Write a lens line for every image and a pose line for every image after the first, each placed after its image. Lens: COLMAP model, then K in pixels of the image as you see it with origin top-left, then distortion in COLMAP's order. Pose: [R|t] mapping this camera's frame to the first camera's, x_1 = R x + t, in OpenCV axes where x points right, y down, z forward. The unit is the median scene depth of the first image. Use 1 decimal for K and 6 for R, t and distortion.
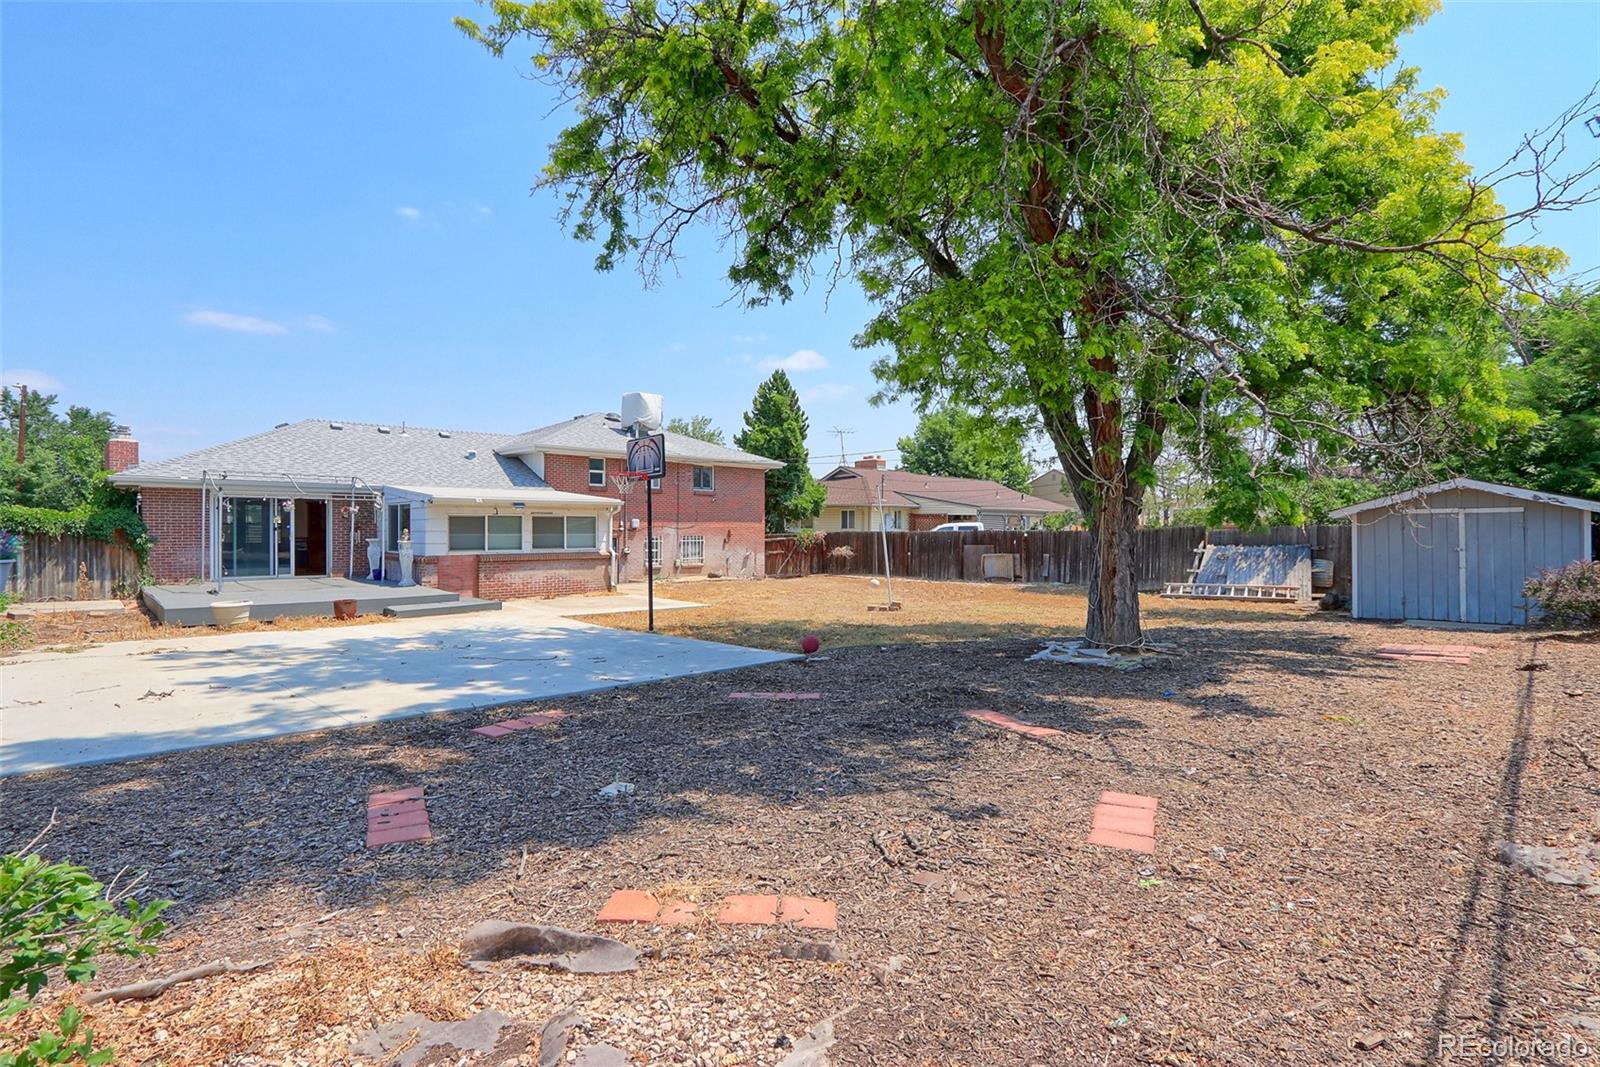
lens RADIAL K [[772.5, 0, 770.8], [0, 772.5, 526.5], [0, 0, 1]] dist [0.011151, 0.003017]
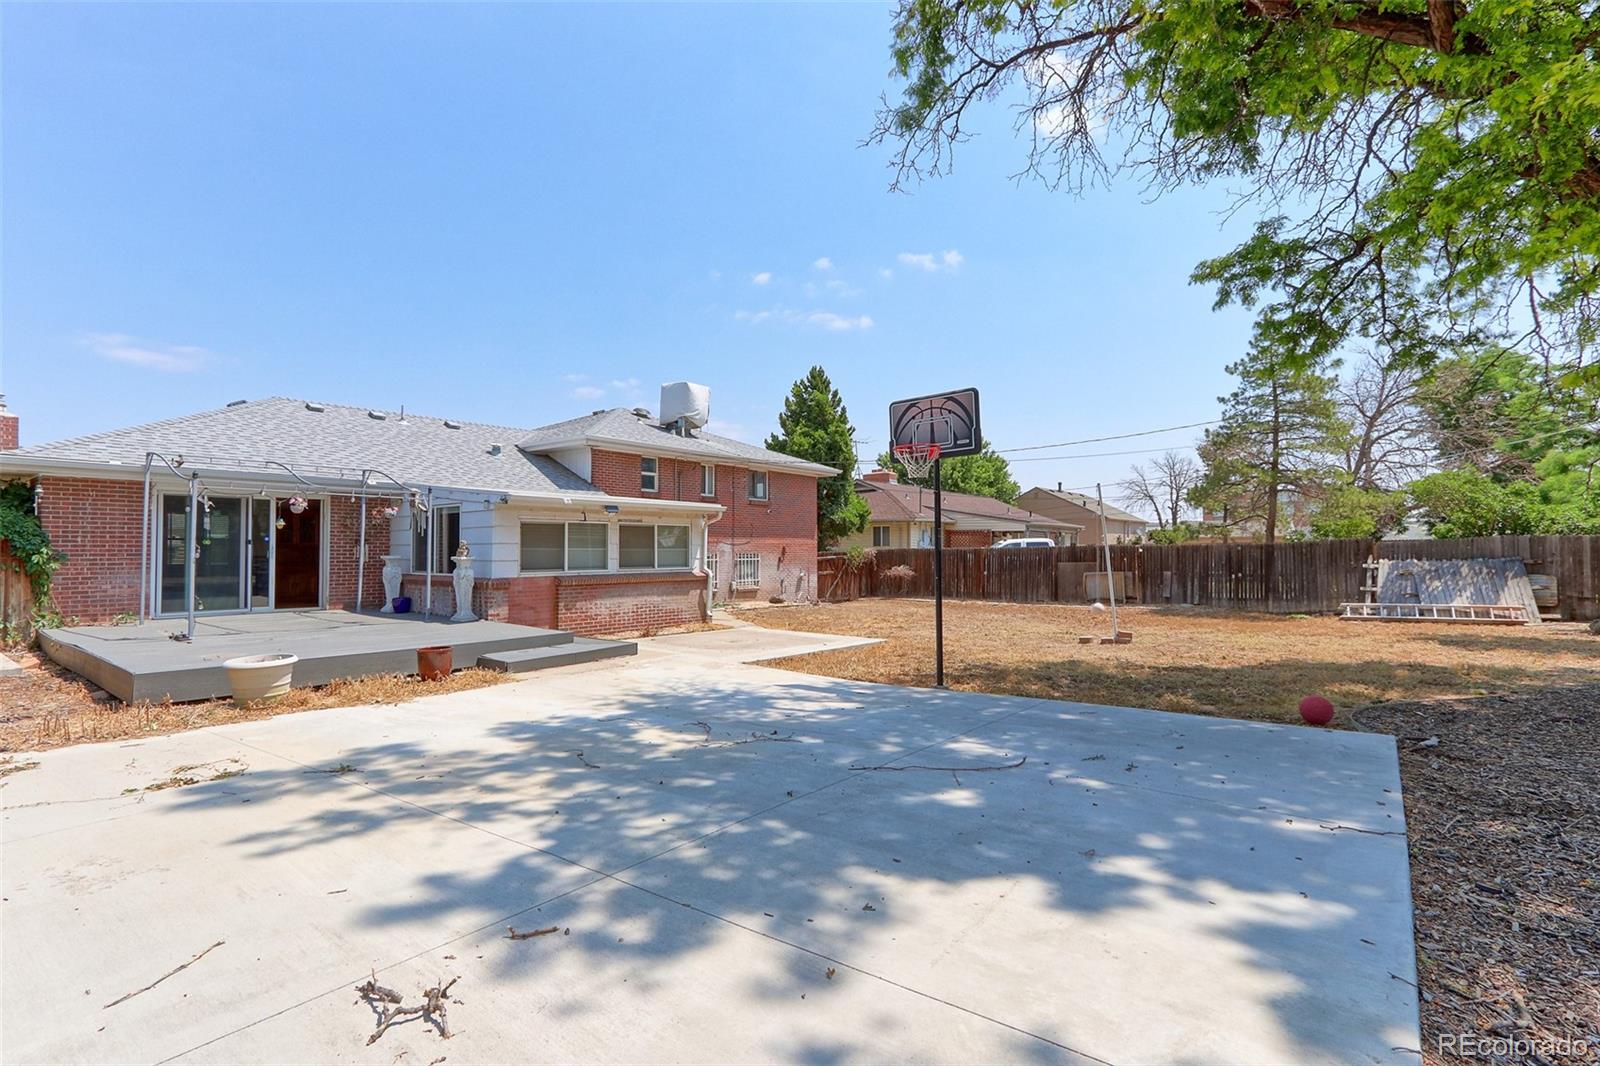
lens RADIAL K [[772.5, 0, 799.0], [0, 772.5, 528.1], [0, 0, 1]] dist [0.011151, 0.003017]
pose [[0.990056, 0.001251, 0.140671, -0.233897], [0.002536, 0.999639, -0.026741, 0.010246], [-0.140653, 0.026832, 0.989695, 0.226812]]
